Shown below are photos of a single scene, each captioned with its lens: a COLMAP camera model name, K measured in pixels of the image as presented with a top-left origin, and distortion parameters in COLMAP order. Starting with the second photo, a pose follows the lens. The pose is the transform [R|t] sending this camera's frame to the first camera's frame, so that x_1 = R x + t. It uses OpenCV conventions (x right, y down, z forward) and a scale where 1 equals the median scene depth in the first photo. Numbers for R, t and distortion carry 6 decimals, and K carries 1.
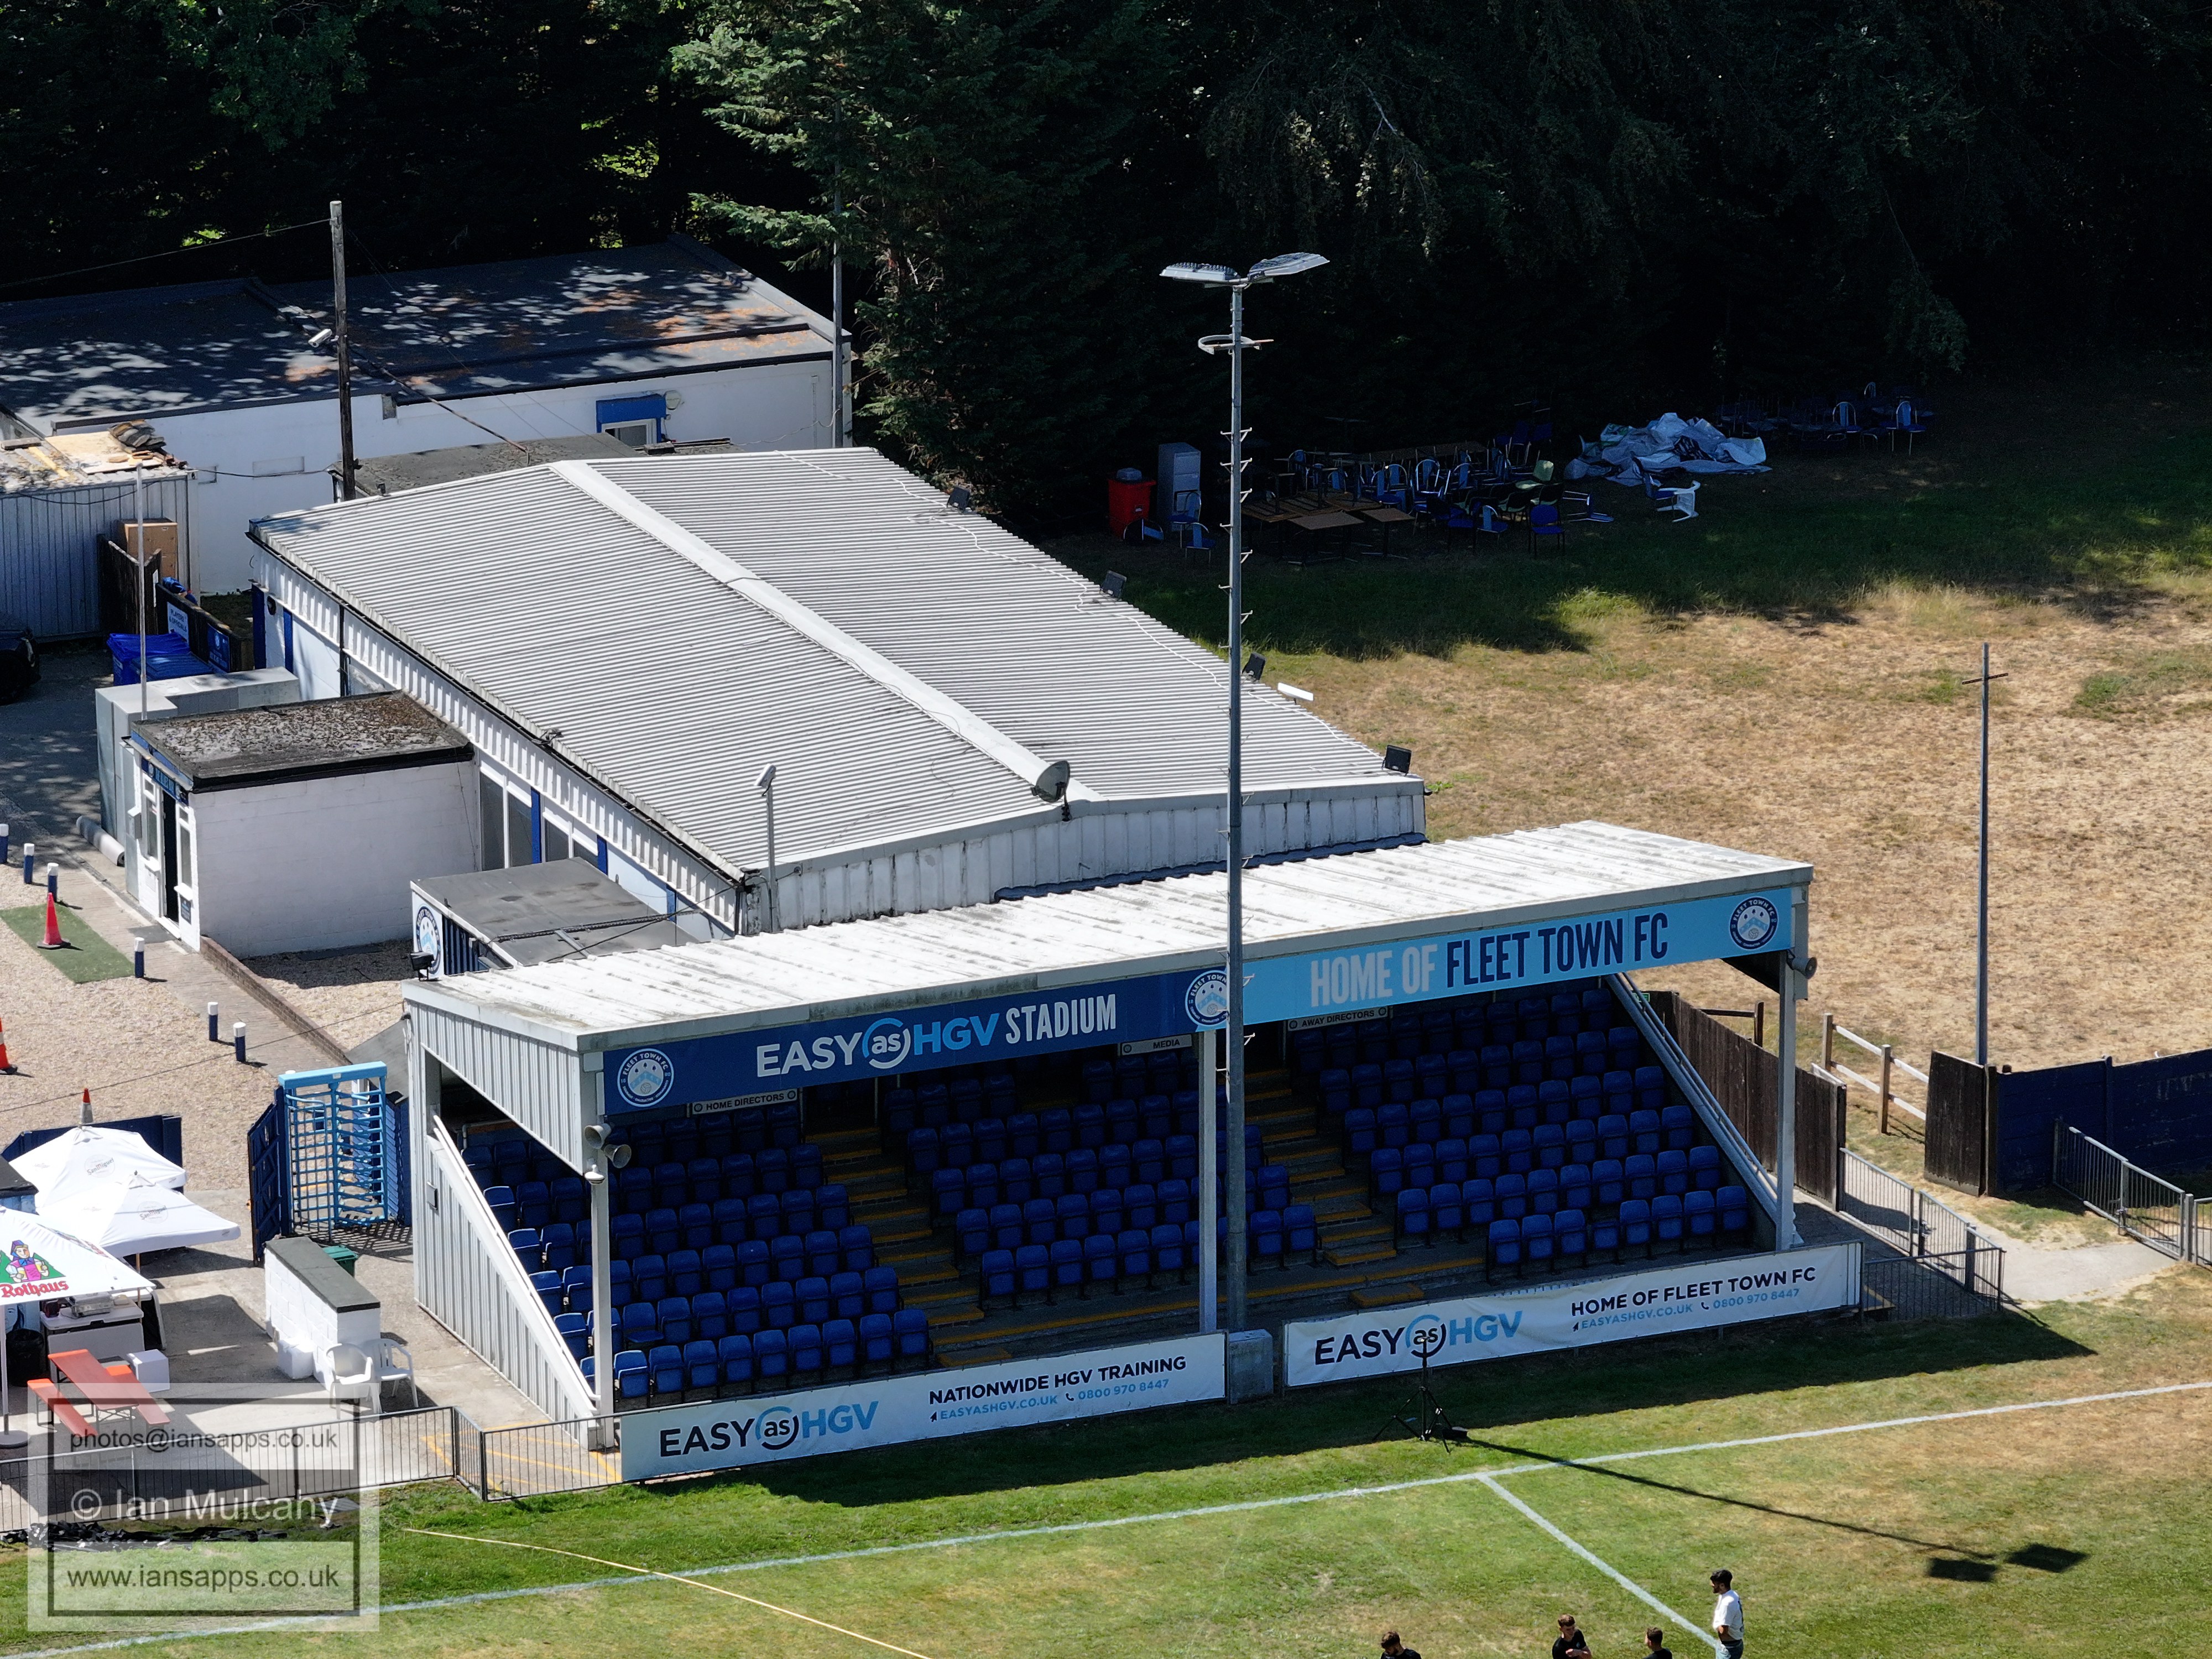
lens RADIAL K [[10662.8, 0, 1111.3], [0, 10662.8, 844.1], [0, 0, 1]] dist [-0.106186, 0.000000]
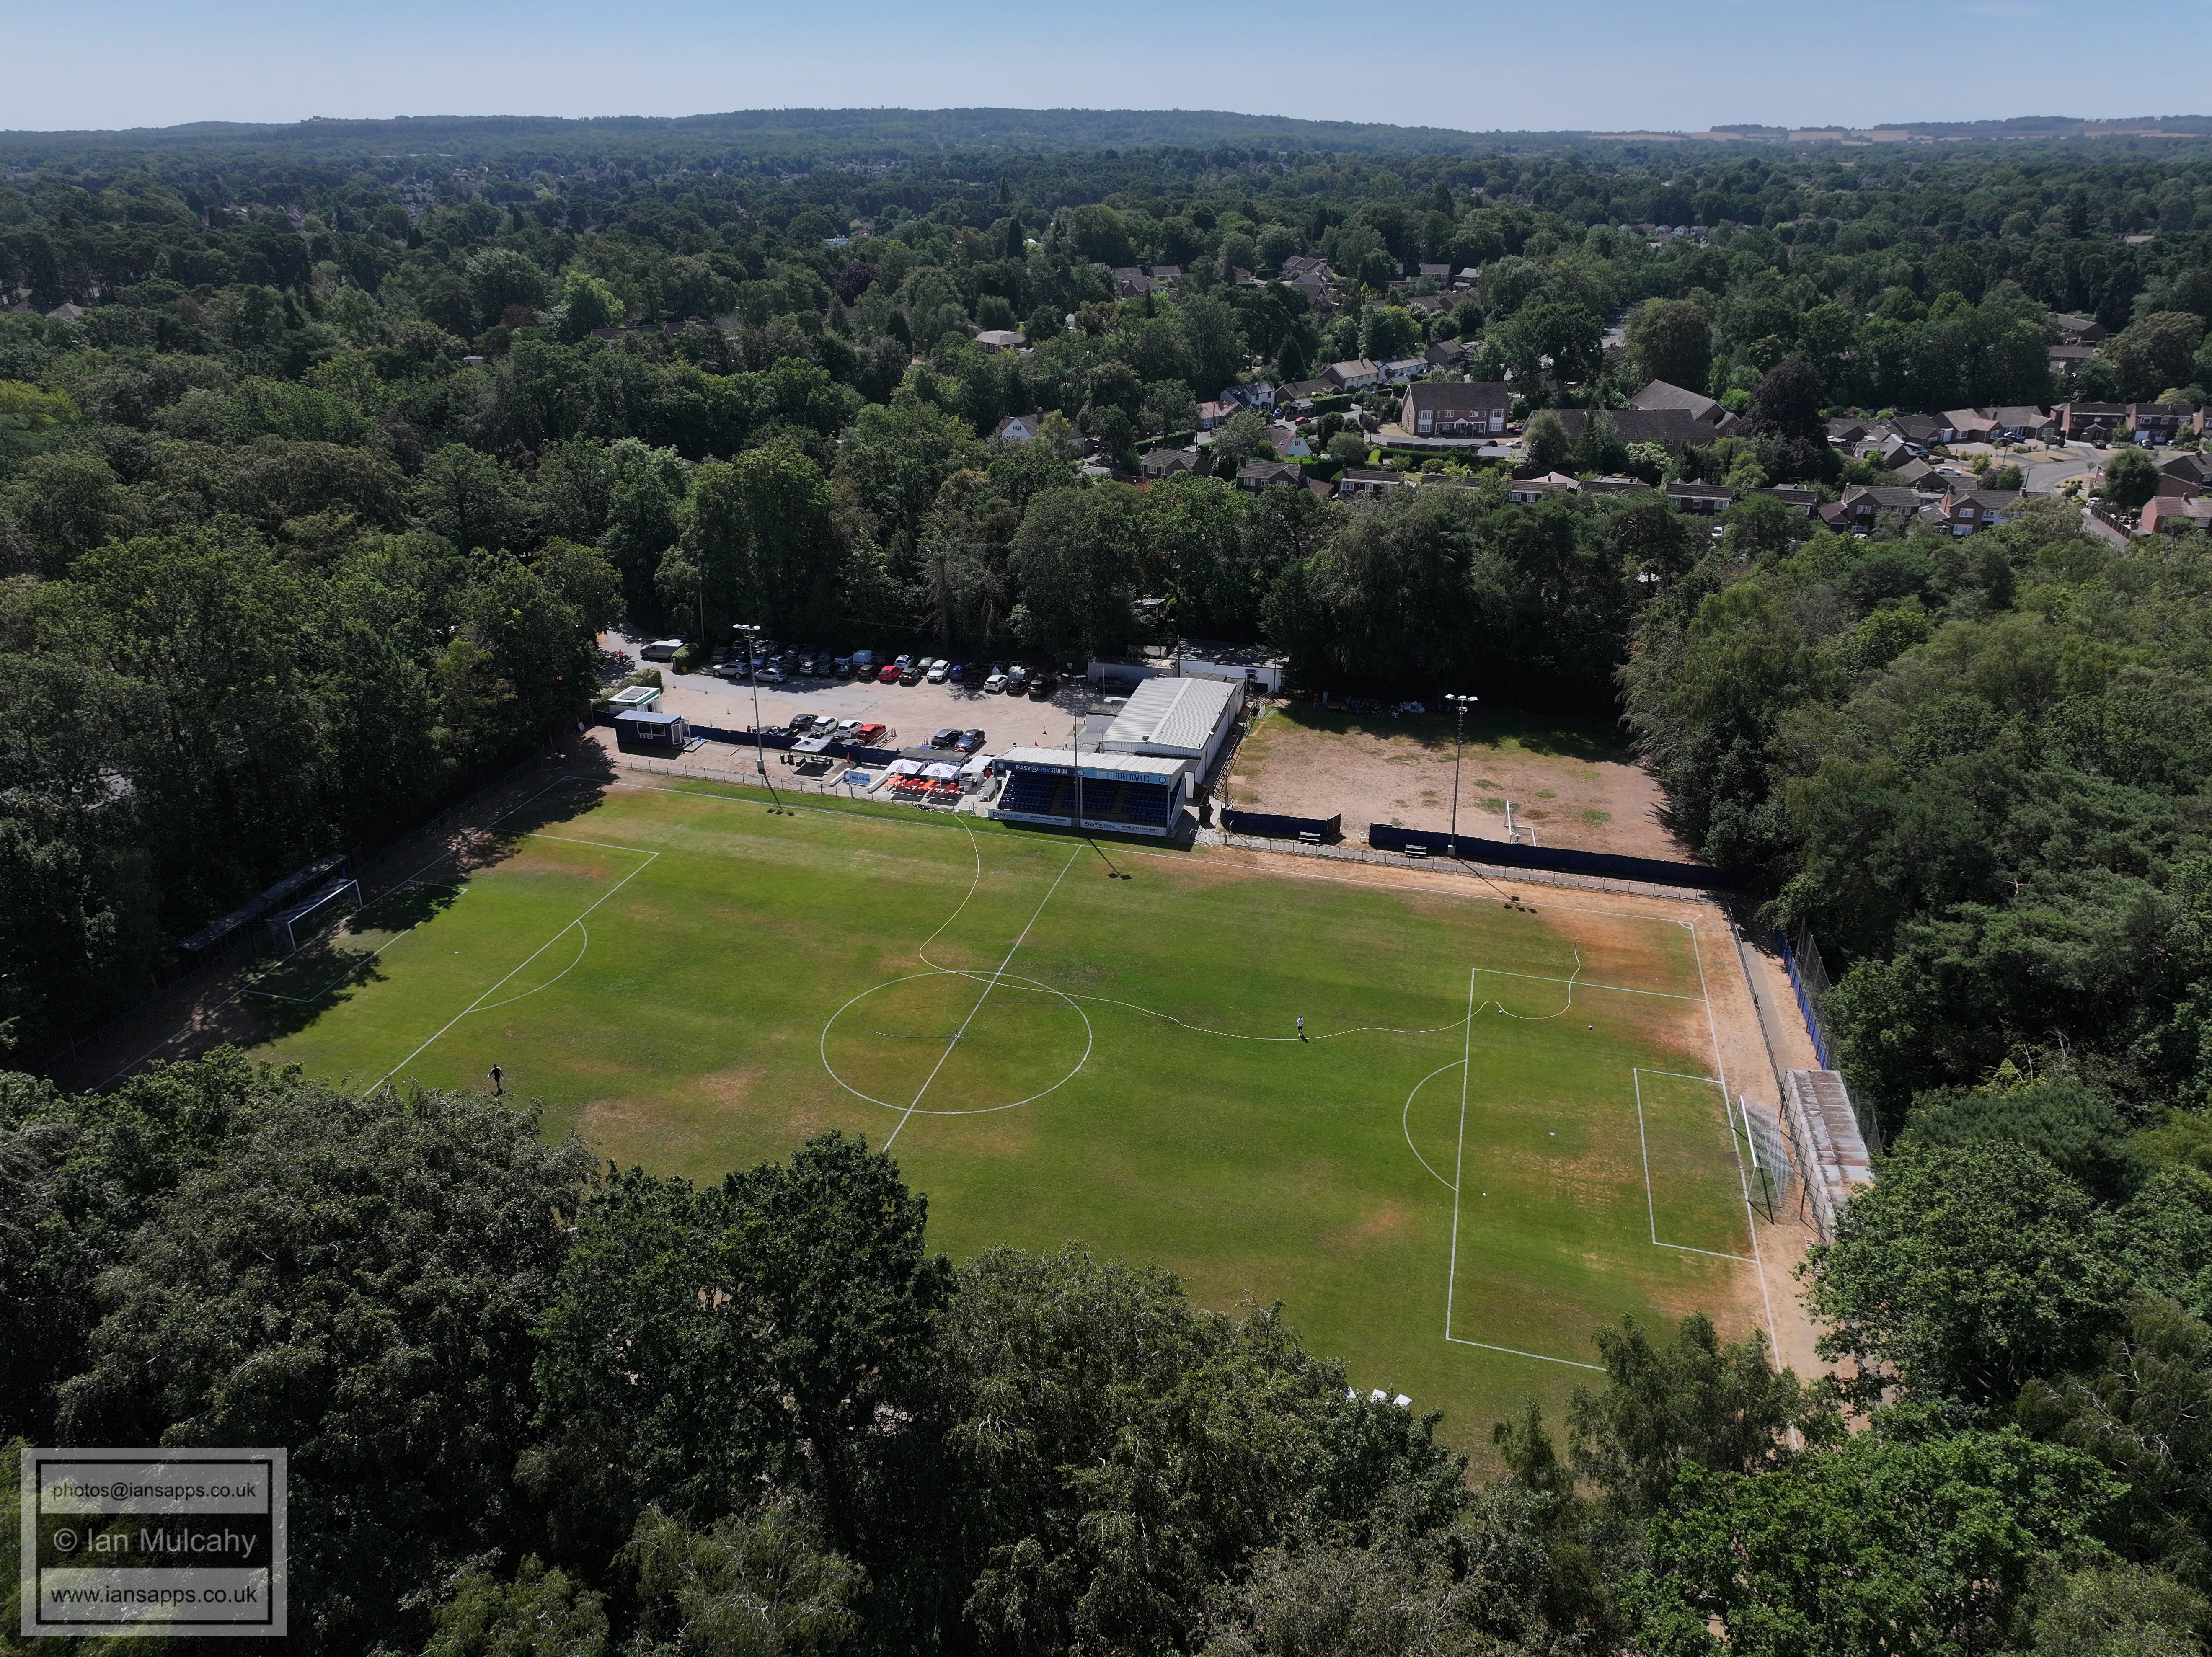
lens RADIAL K [[1555.1, 0, 1114.5], [0, 1555.1, 820.7], [0, 0, 1]] dist [-0.006495, 0.022790]
pose [[0.790810, 0.246540, -0.560212, 0.614978], [-0.175634, 0.968200, 0.178159, -0.143416], [0.586321, -0.042498, 0.808963, 0.151238]]
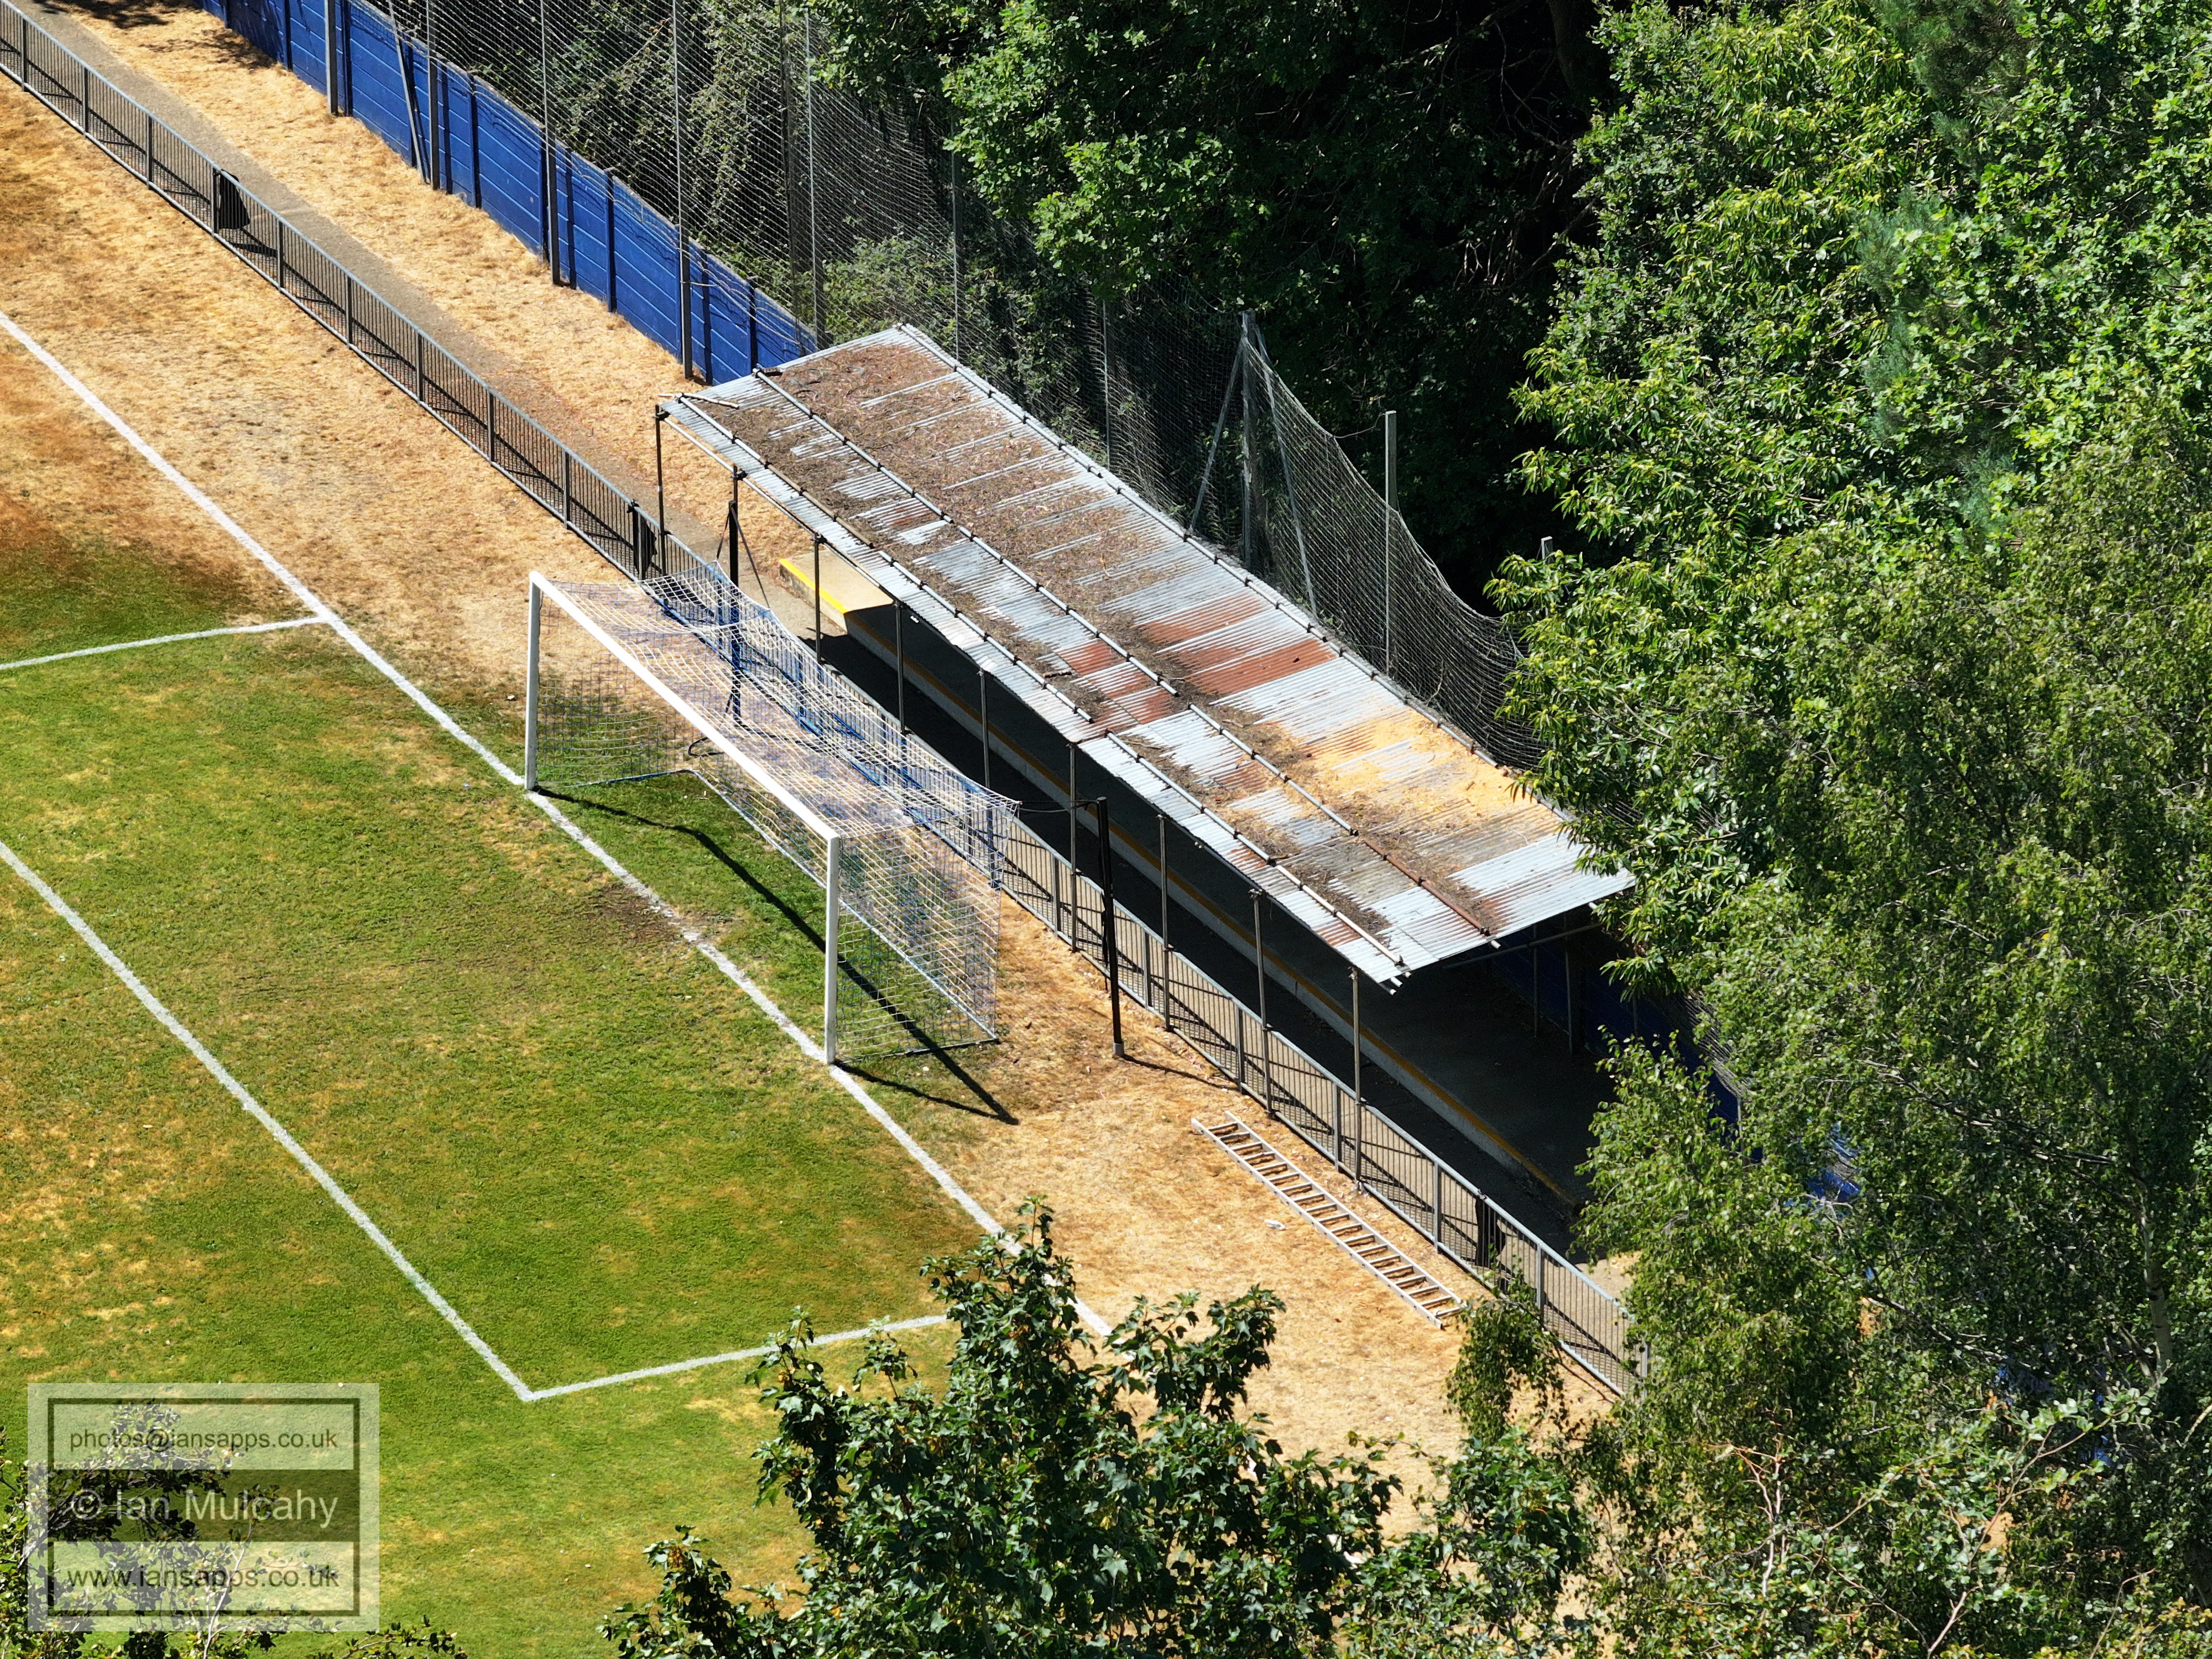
lens RADIAL K [[10662.8, 0, 1105.5], [0, 10662.8, 829.6], [0, 0, 1]] dist [-0.106186, 0.000000]
pose [[0.998930, -0.019566, 0.041898, 0.481169], [0.013984, 0.991467, 0.129607, -0.029092], [-0.044076, -0.128883, 0.990680, 0.072429]]
